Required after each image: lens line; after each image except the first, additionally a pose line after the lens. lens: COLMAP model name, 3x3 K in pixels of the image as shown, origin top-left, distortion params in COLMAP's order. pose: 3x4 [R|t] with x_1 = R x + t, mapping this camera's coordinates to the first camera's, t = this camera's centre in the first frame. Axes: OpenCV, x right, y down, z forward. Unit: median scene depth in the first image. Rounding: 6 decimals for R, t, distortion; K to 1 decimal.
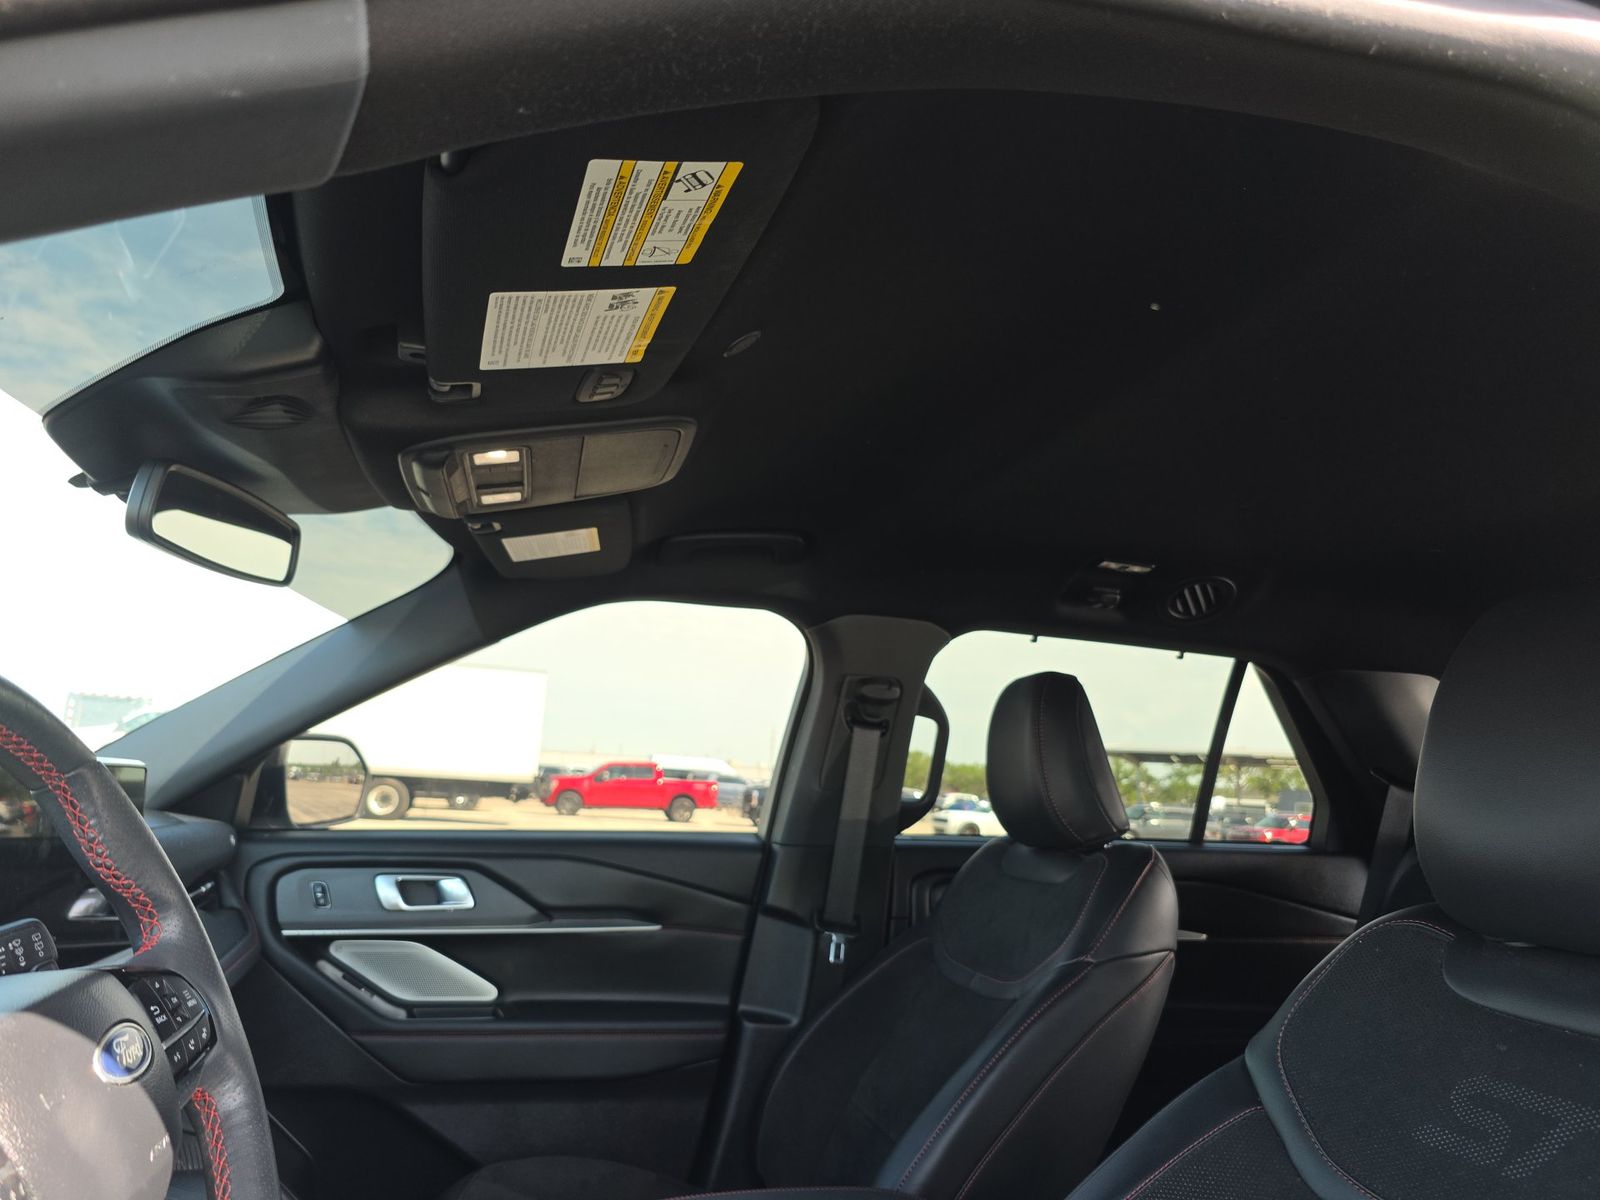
lens RADIAL K [[1144.1, 0, 795.9], [0, 1144.1, 602.0], [0, 0, 1]] dist [0.060059, -0.087862]
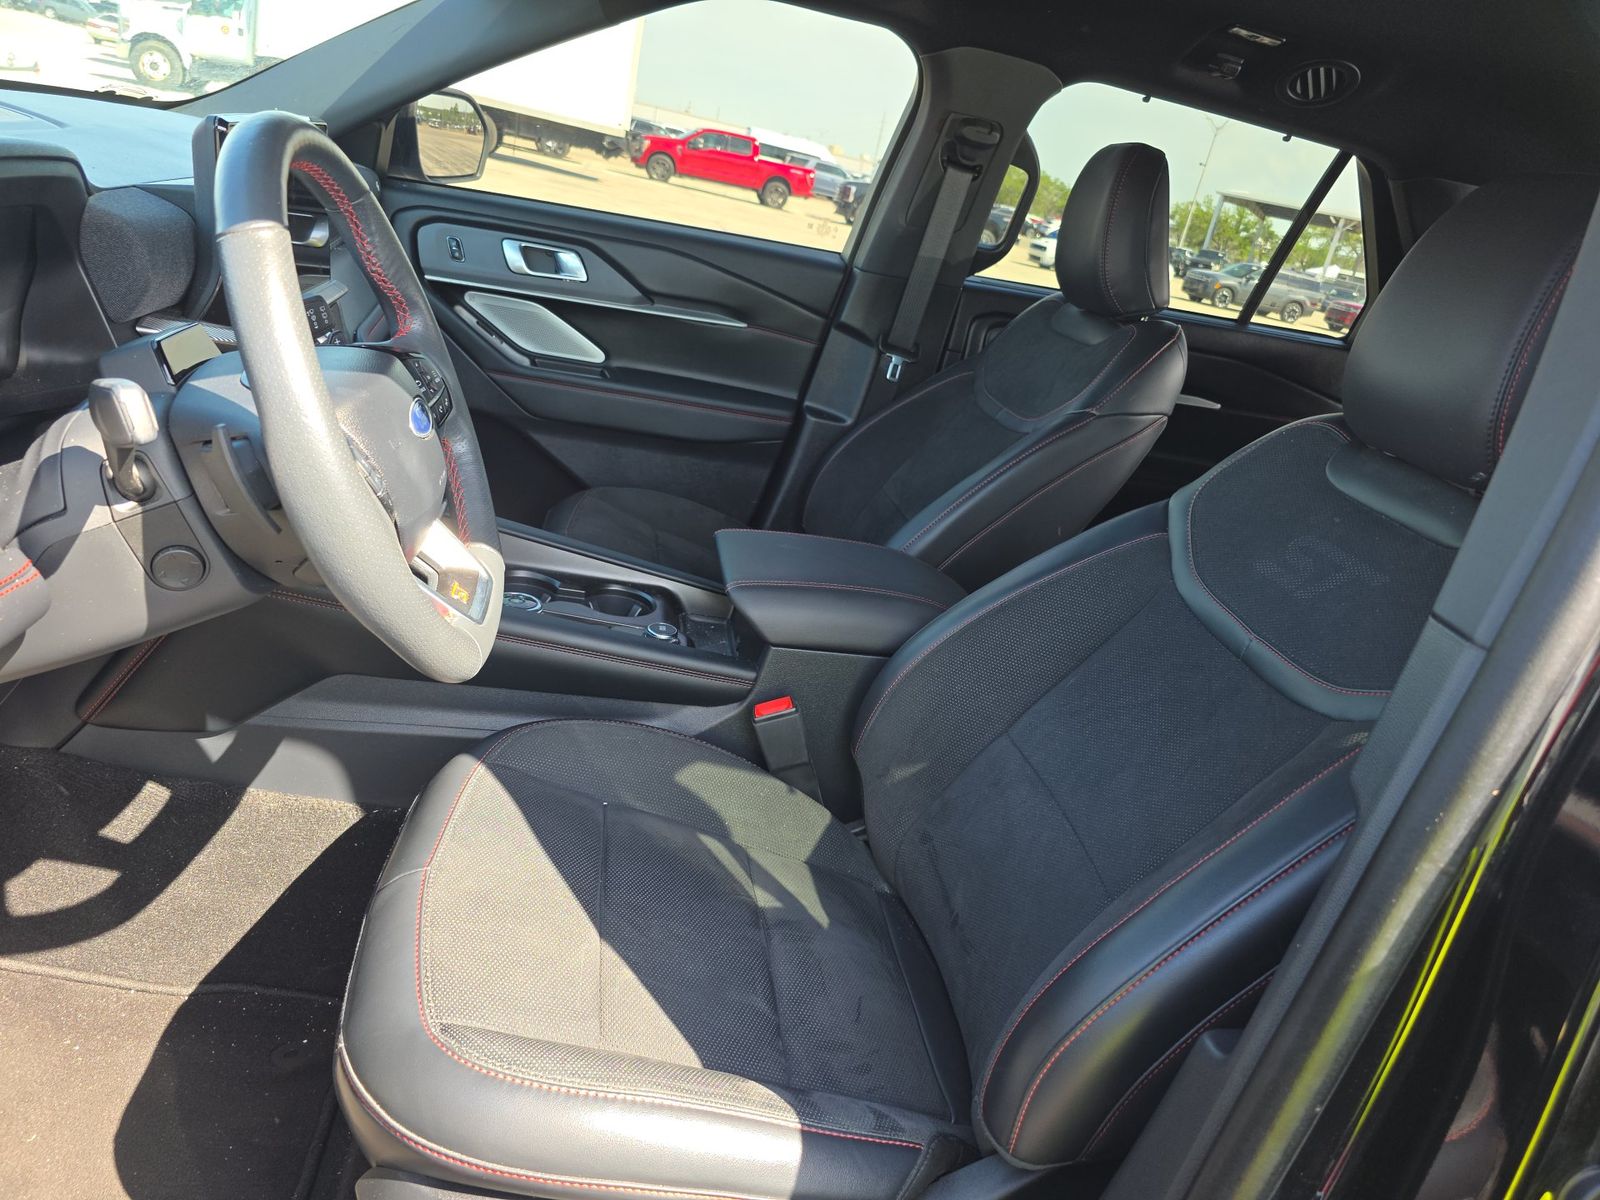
lens RADIAL K [[1144.1, 0, 795.9], [0, 1144.1, 602.0], [0, 0, 1]] dist [0.060059, -0.087862]
pose [[0.986200, 0.163168, -0.028028, 0.007821], [-0.128492, 0.861112, 0.491910, -0.048729], [0.104399, -0.481520, 0.870195, -0.122576]]
